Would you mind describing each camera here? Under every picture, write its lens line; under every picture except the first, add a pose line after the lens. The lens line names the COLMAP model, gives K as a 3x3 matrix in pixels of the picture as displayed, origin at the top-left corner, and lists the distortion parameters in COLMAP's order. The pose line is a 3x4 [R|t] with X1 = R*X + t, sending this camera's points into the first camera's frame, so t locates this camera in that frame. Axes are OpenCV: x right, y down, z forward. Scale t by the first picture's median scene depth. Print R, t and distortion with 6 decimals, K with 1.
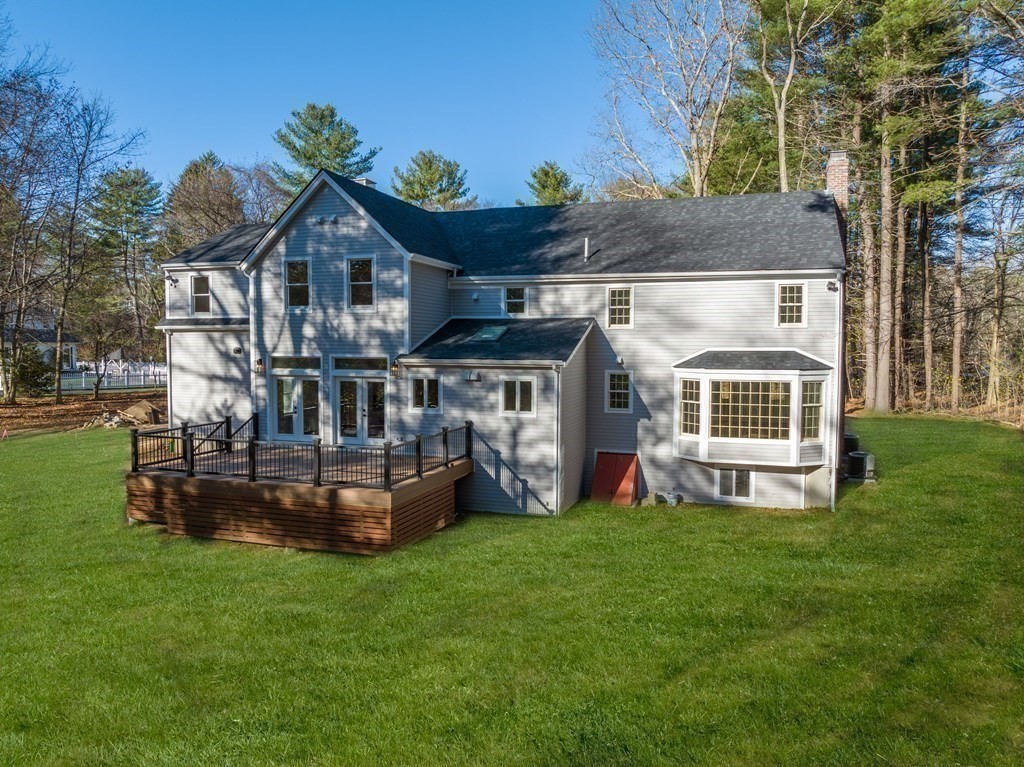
lens RADIAL K [[705.9, 0, 512.0], [0, 705.9, 383.5], [0, 0, 1]] dist [0.001412, -0.068067]
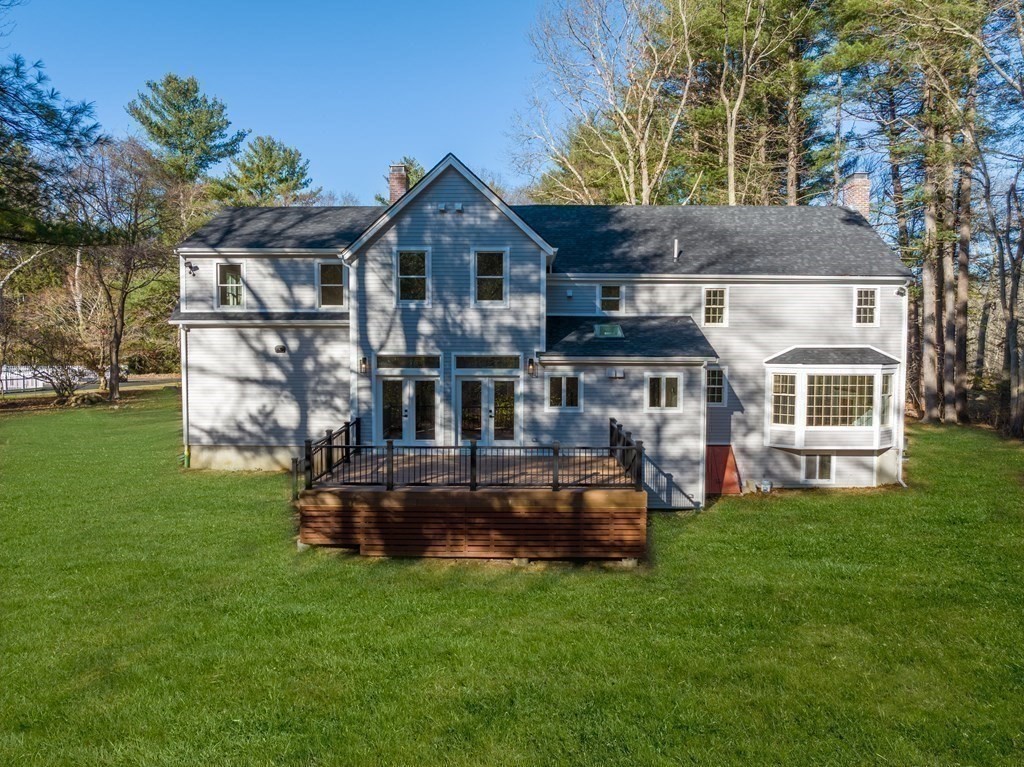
lens RADIAL K [[705.9, 0, 512.0], [0, 705.9, 383.5], [0, 0, 1]] dist [0.001412, -0.068067]
pose [[0.956044, -0.017342, 0.292712, -0.461576], [0.017148, 0.999848, 0.003230, -0.001852], [-0.292723, 0.001931, 0.956195, 0.083395]]
